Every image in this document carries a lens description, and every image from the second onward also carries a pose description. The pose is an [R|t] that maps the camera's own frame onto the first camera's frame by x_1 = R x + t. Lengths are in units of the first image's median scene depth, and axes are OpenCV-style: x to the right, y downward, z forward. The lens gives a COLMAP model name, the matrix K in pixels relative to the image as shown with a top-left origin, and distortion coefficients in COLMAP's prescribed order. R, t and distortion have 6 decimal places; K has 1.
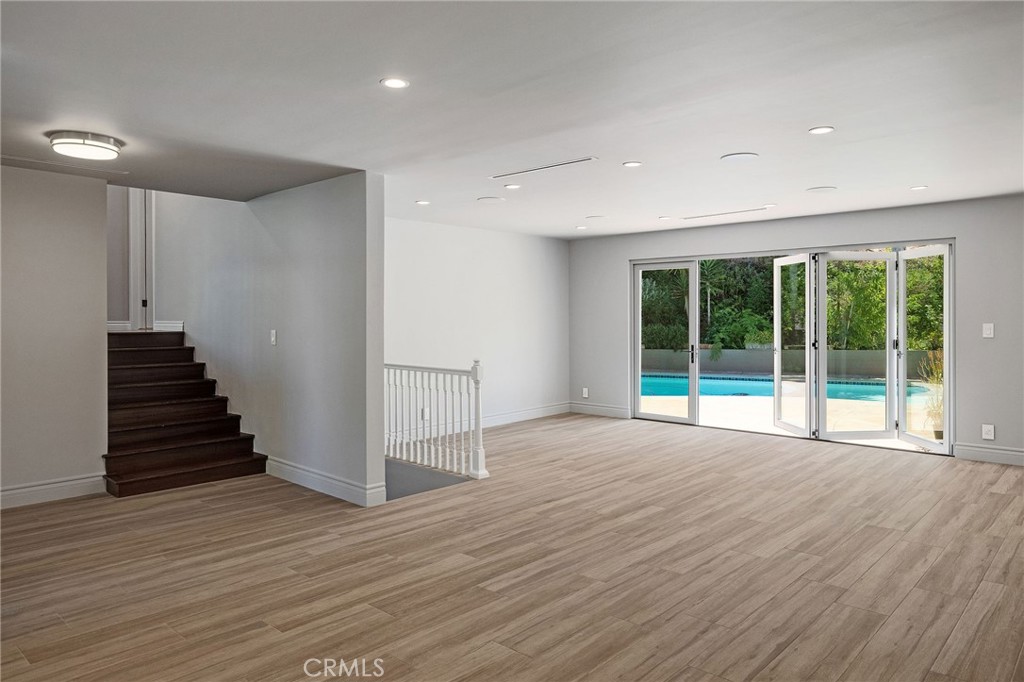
lens RADIAL K [[675.6, 0, 509.3], [0, 675.6, 313.7], [0, 0, 1]] dist [0.000228, -0.001232]
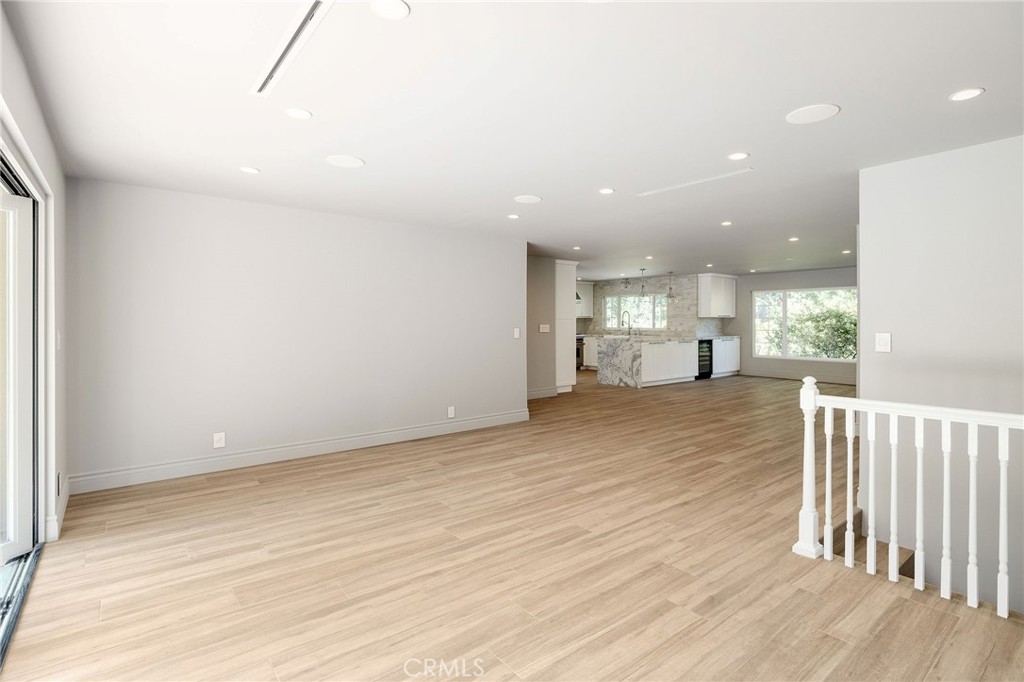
lens RADIAL K [[498.0, 0, 513.6], [0, 498.0, 332.4], [0, 0, 1]] dist [-0.002322, -0.000033]
pose [[-0.988568, 0.001251, 0.150771, 0.158682], [0.003972, 0.999835, 0.017745, 0.009101], [-0.150724, 0.018141, -0.988409, 1.407805]]
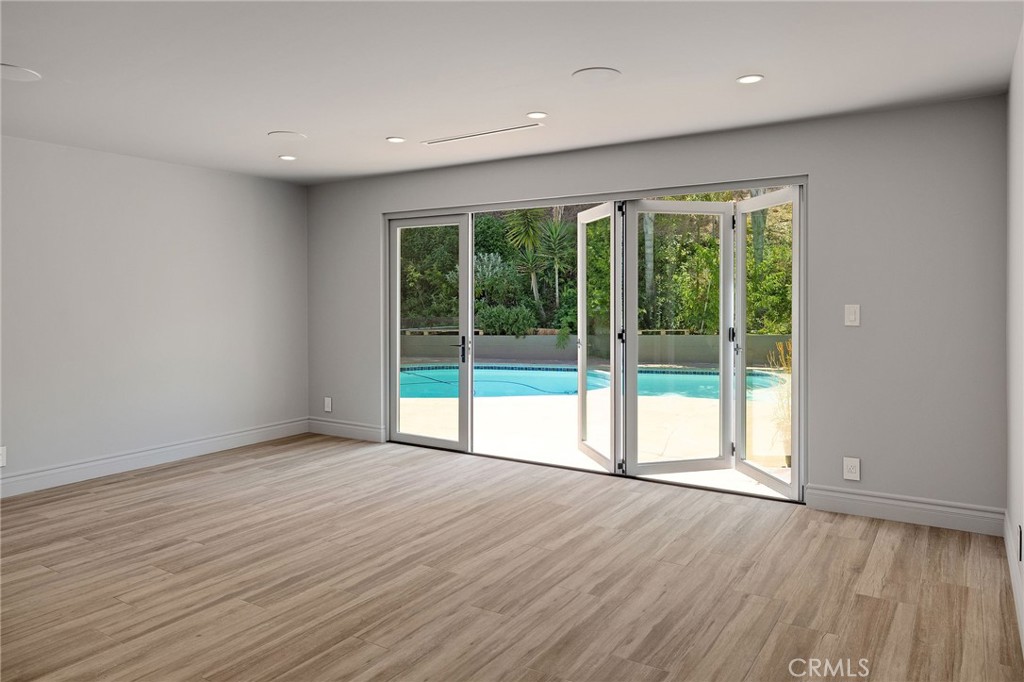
lens RADIAL K [[704.4, 0, 513.9], [0, 704.4, 296.0], [0, 0, 1]] dist [-0.004139, 0.000416]
pose [[0.984823, 0.001531, 0.173553, 0.258227], [-0.001820, 0.999997, 0.001505, 0.005469], [-0.173550, -0.001798, 0.984823, 0.371929]]
